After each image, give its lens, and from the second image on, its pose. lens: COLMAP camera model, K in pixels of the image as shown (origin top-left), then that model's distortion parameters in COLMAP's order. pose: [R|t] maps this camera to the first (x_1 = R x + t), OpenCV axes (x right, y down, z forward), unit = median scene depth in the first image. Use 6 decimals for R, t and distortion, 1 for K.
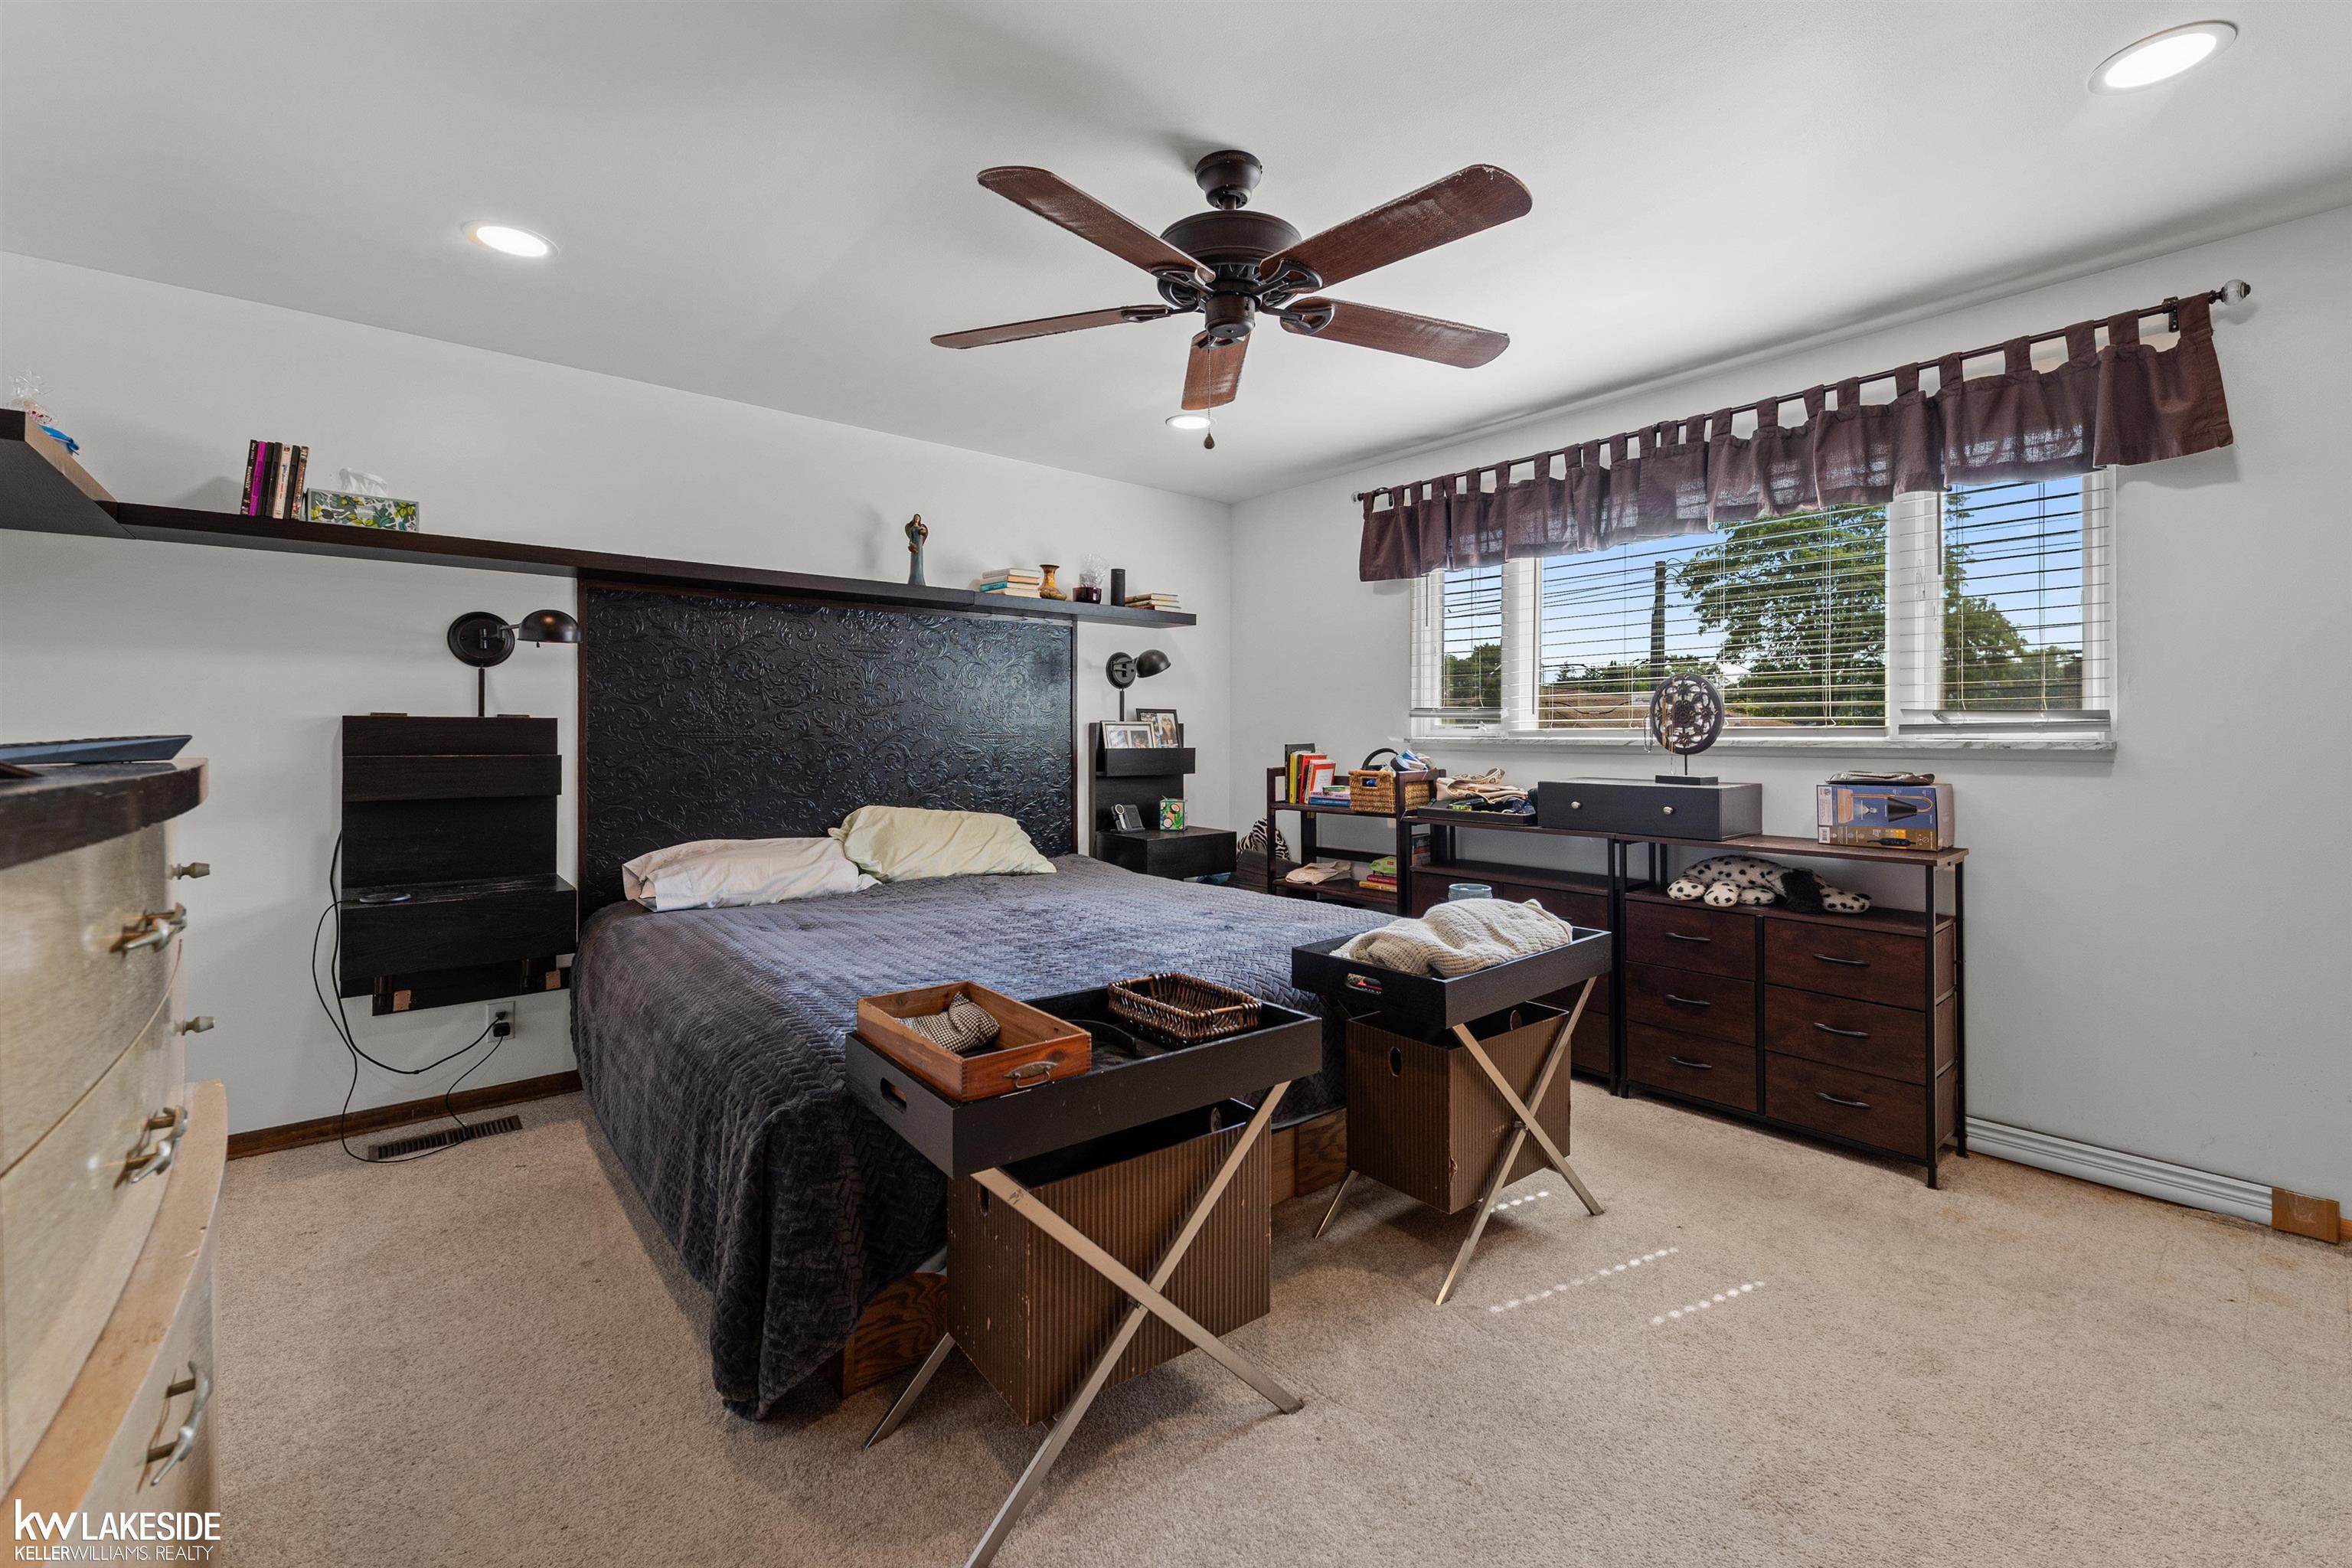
lens RADIAL K [[980.7, 0, 1183.0], [0, 980.7, 732.5], [0, 0, 1]] dist [0.000622, -0.005802]
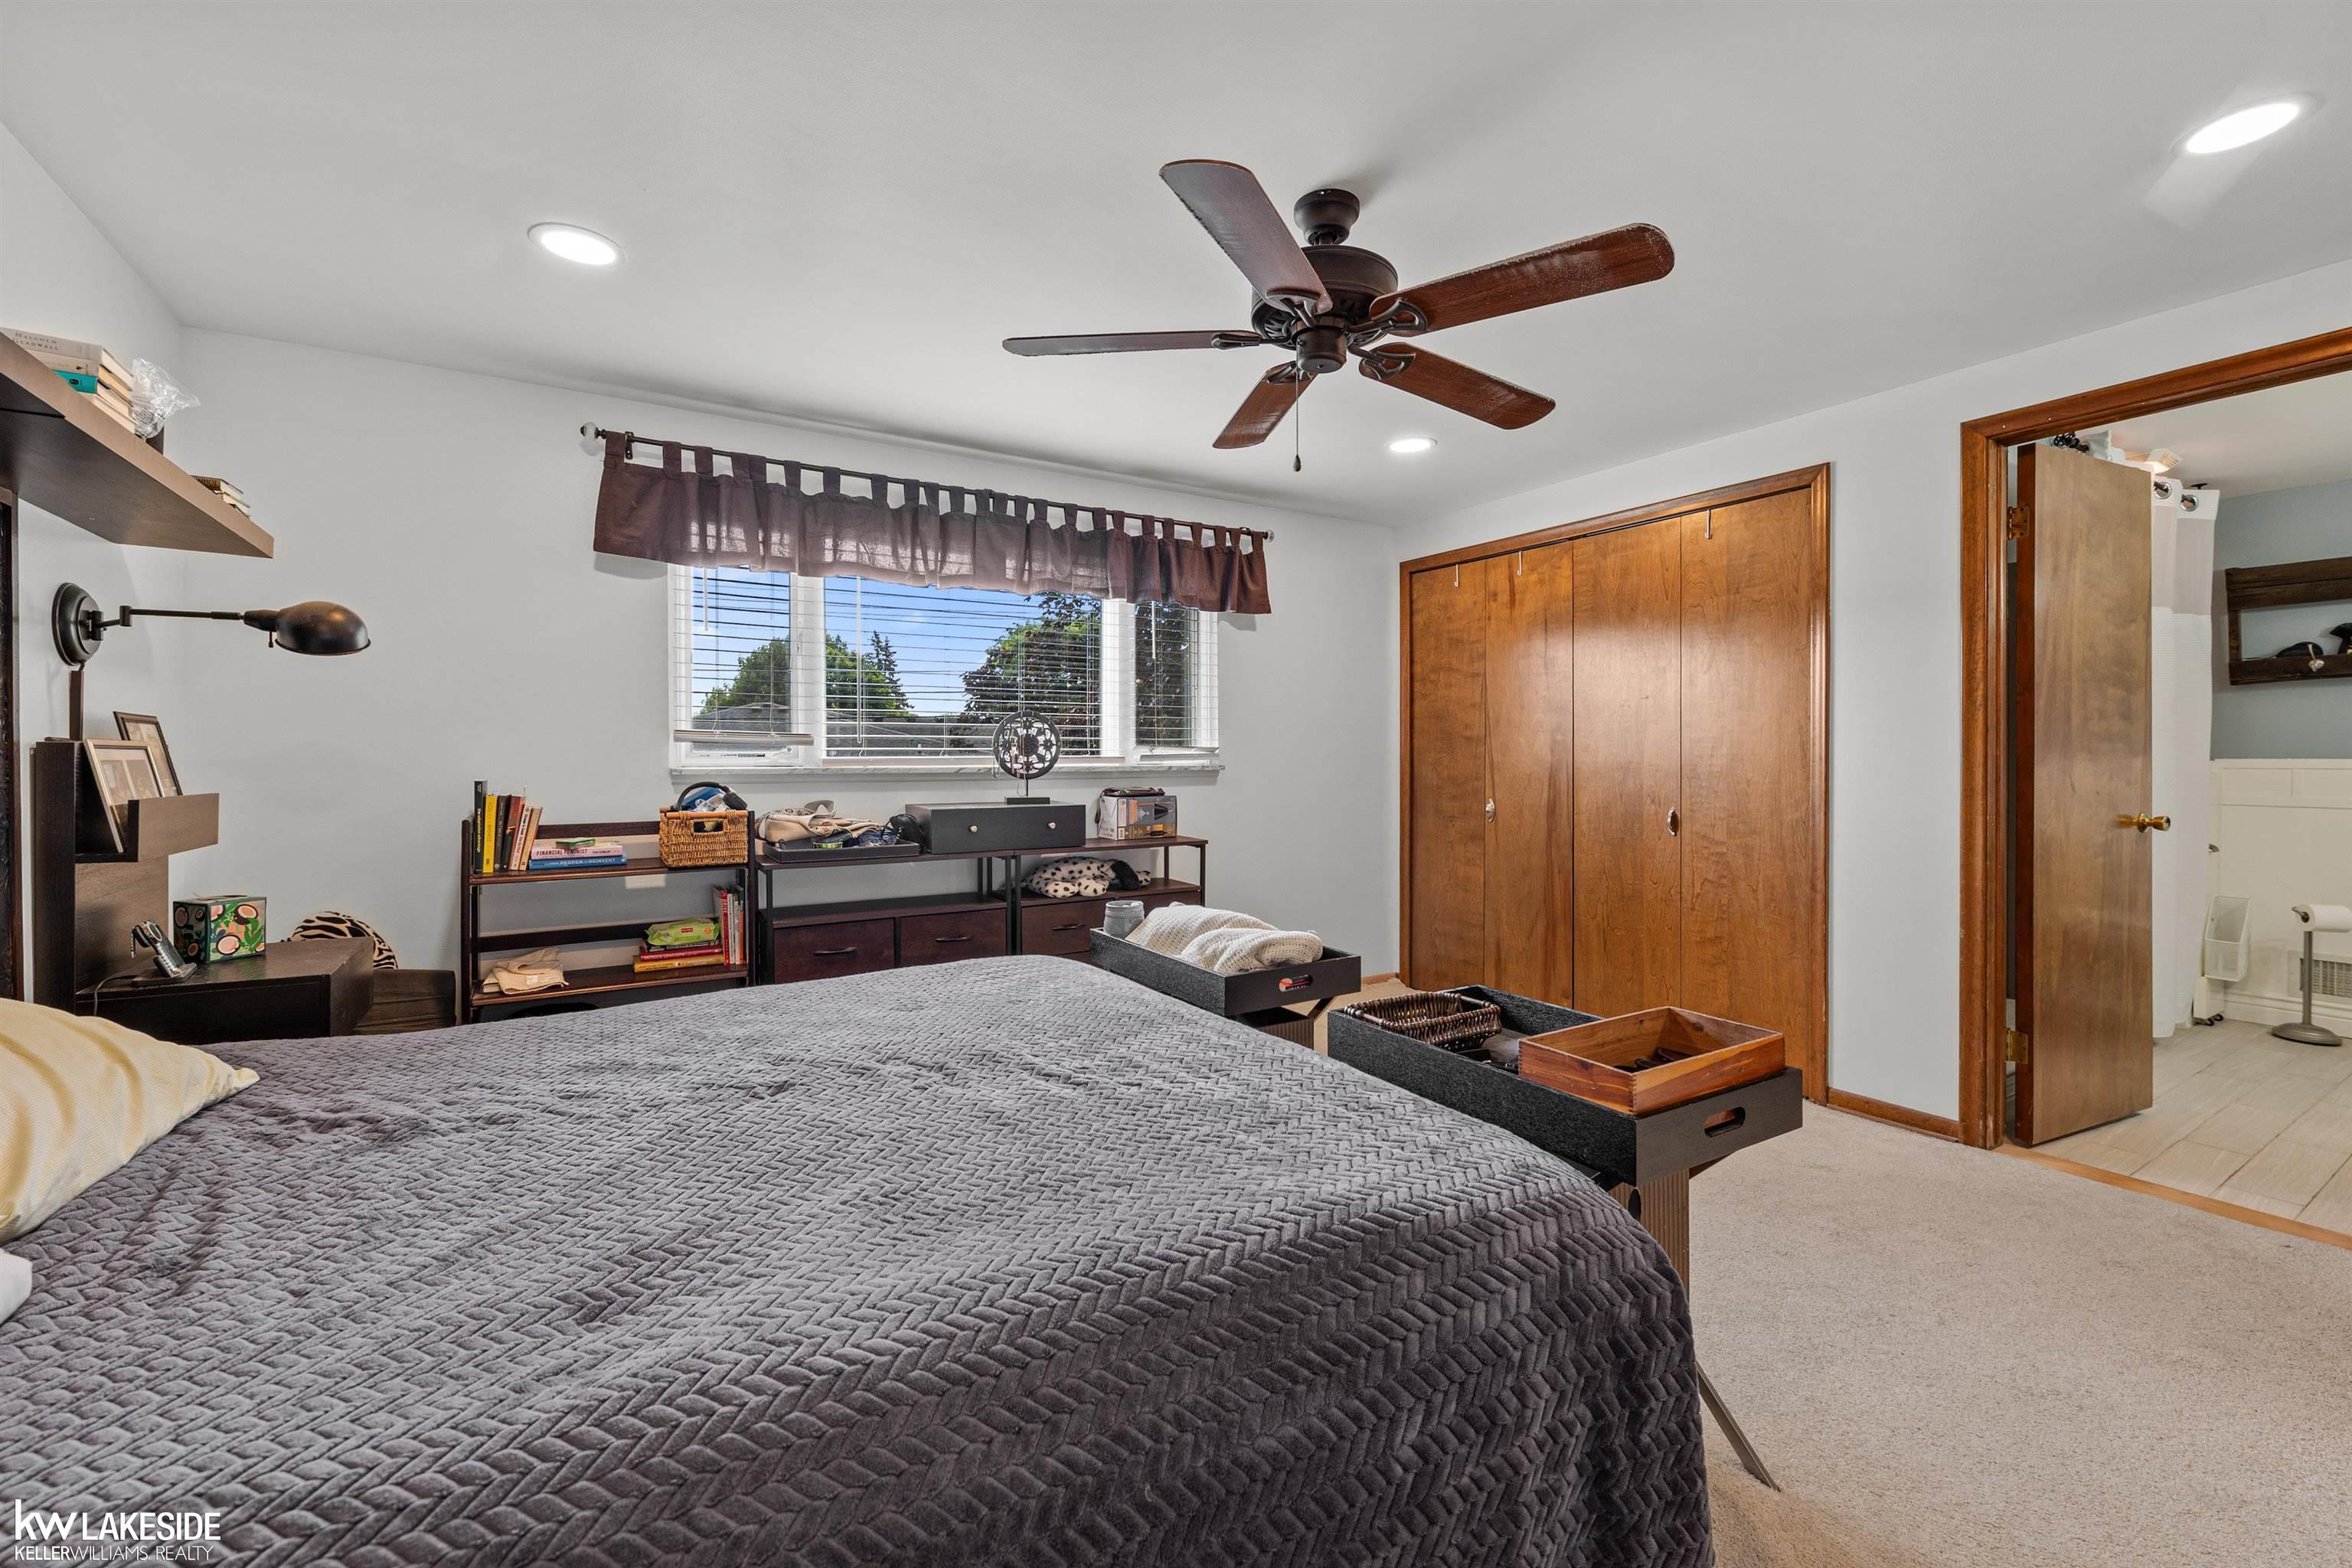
lens RADIAL K [[969.5, 0, 1178.2], [0, 969.5, 762.9], [0, 0, 1]] dist [-0.000283, -0.000244]
pose [[0.127372, -0.004106, 0.991846, -0.622199], [0.003142, 0.999988, 0.003736, -0.000935], [-0.991850, 0.002640, 0.127384, 0.652477]]
